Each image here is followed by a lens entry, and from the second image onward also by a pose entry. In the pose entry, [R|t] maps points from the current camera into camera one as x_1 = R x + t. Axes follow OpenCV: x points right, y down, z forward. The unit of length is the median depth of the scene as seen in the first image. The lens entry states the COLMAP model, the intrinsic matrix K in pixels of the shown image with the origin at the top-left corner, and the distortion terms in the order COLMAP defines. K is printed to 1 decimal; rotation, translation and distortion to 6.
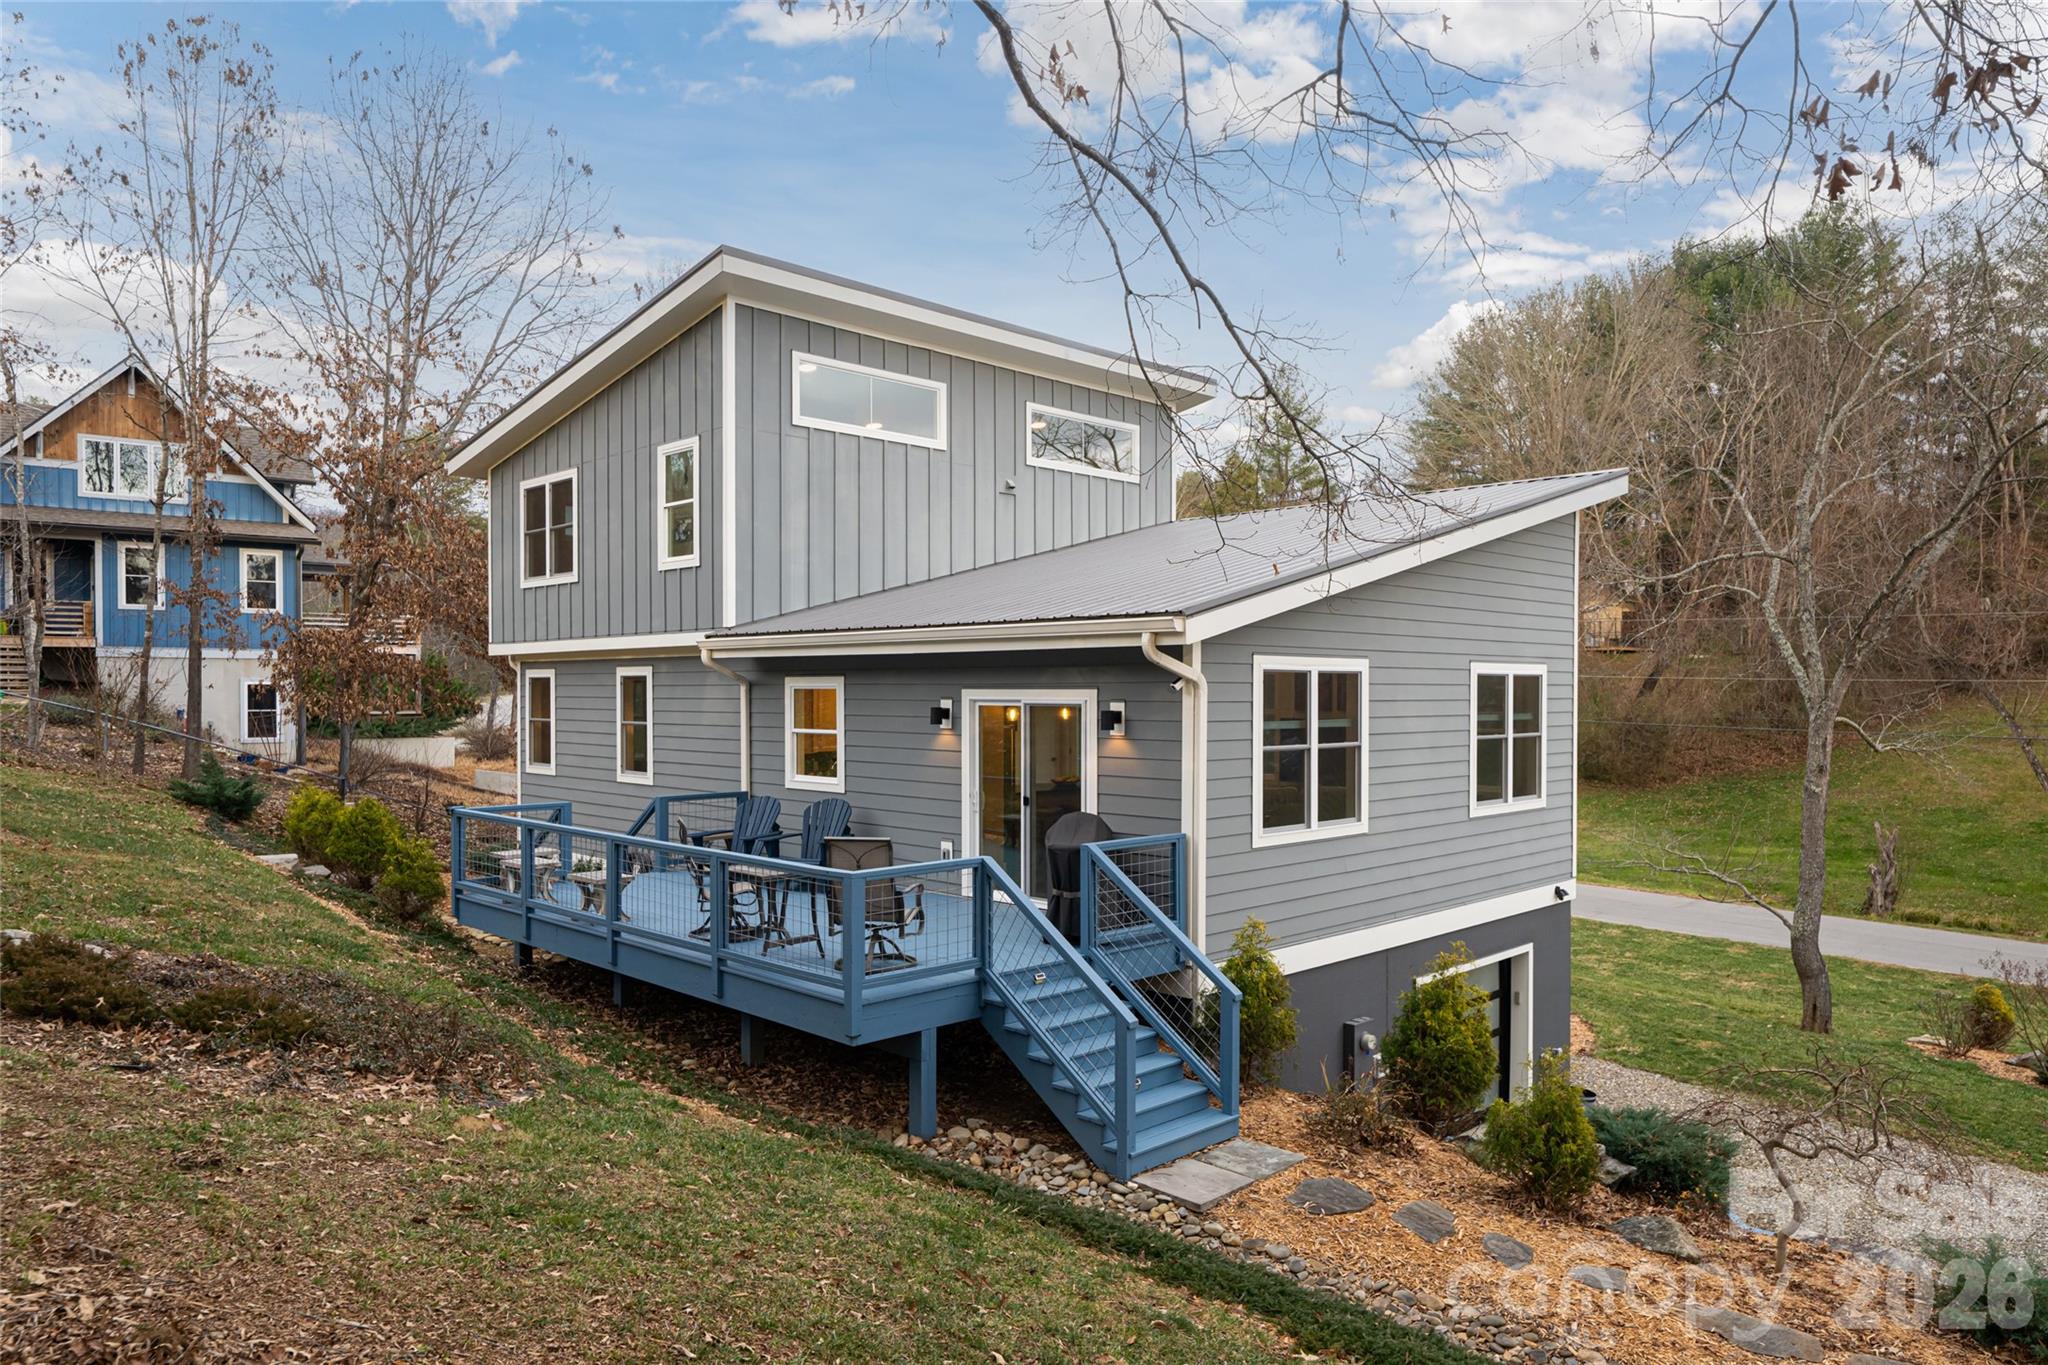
lens RADIAL K [[1351.8, 0, 1024.0], [0, 1351.8, 682.5], [0, 0, 1]] dist [0.002181, 0.000455]
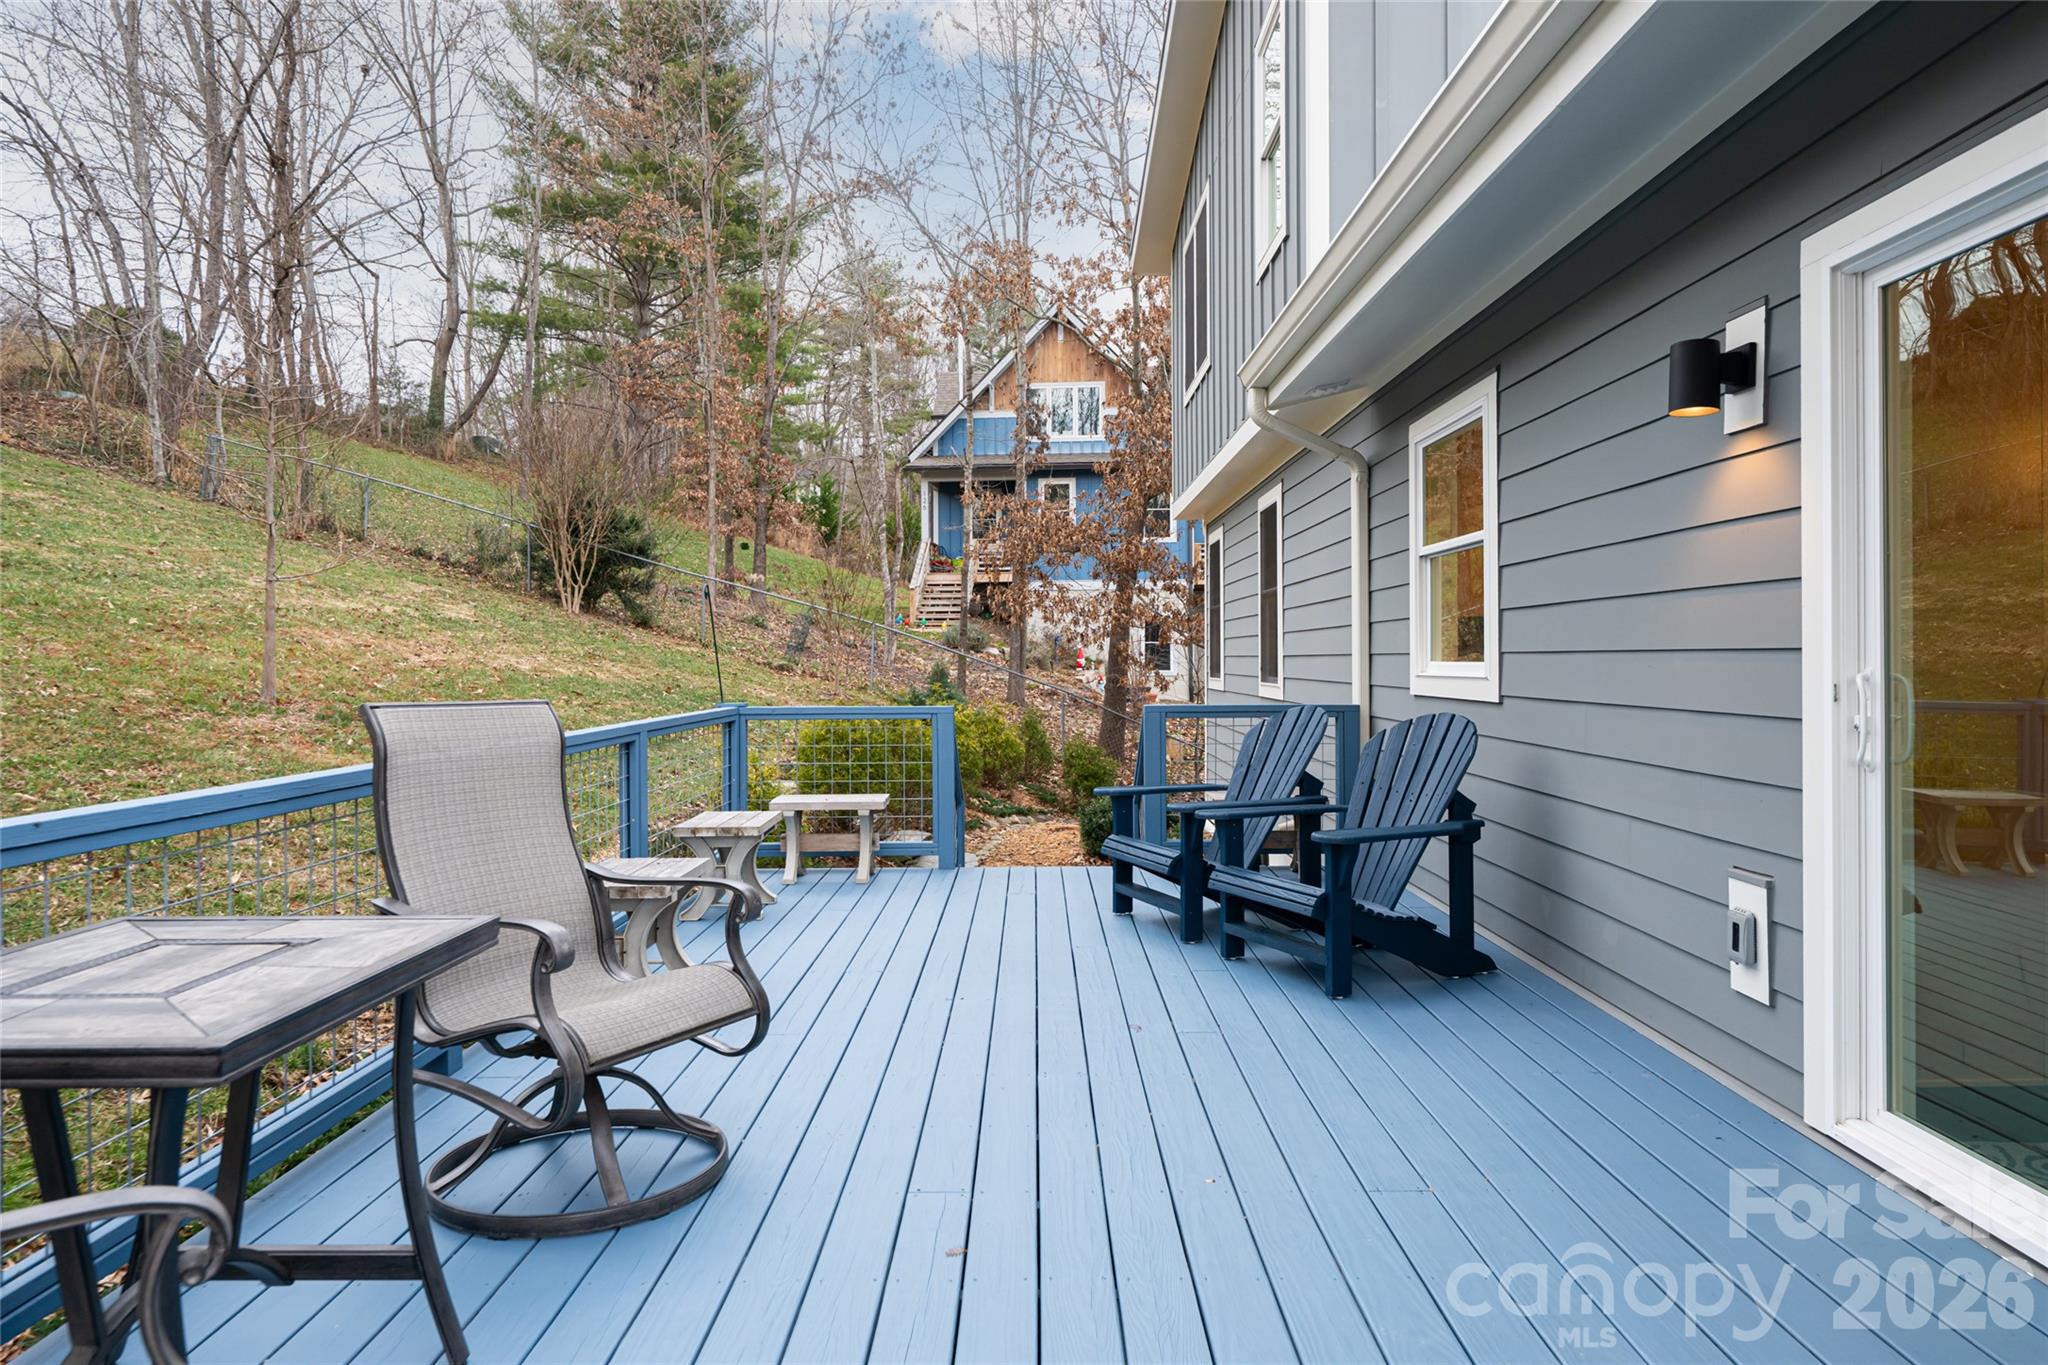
lens RADIAL K [[1243.5, 0, 1024.0], [0, 1243.5, 682.5], [0, 0, 1]] dist [0.001526, 0.000294]
pose [[0.700380, 0.004871, -0.713753, 0.012376], [0.014480, 0.999674, 0.021031, 0.067747], [0.713623, -0.025065, 0.700081, 0.680206]]
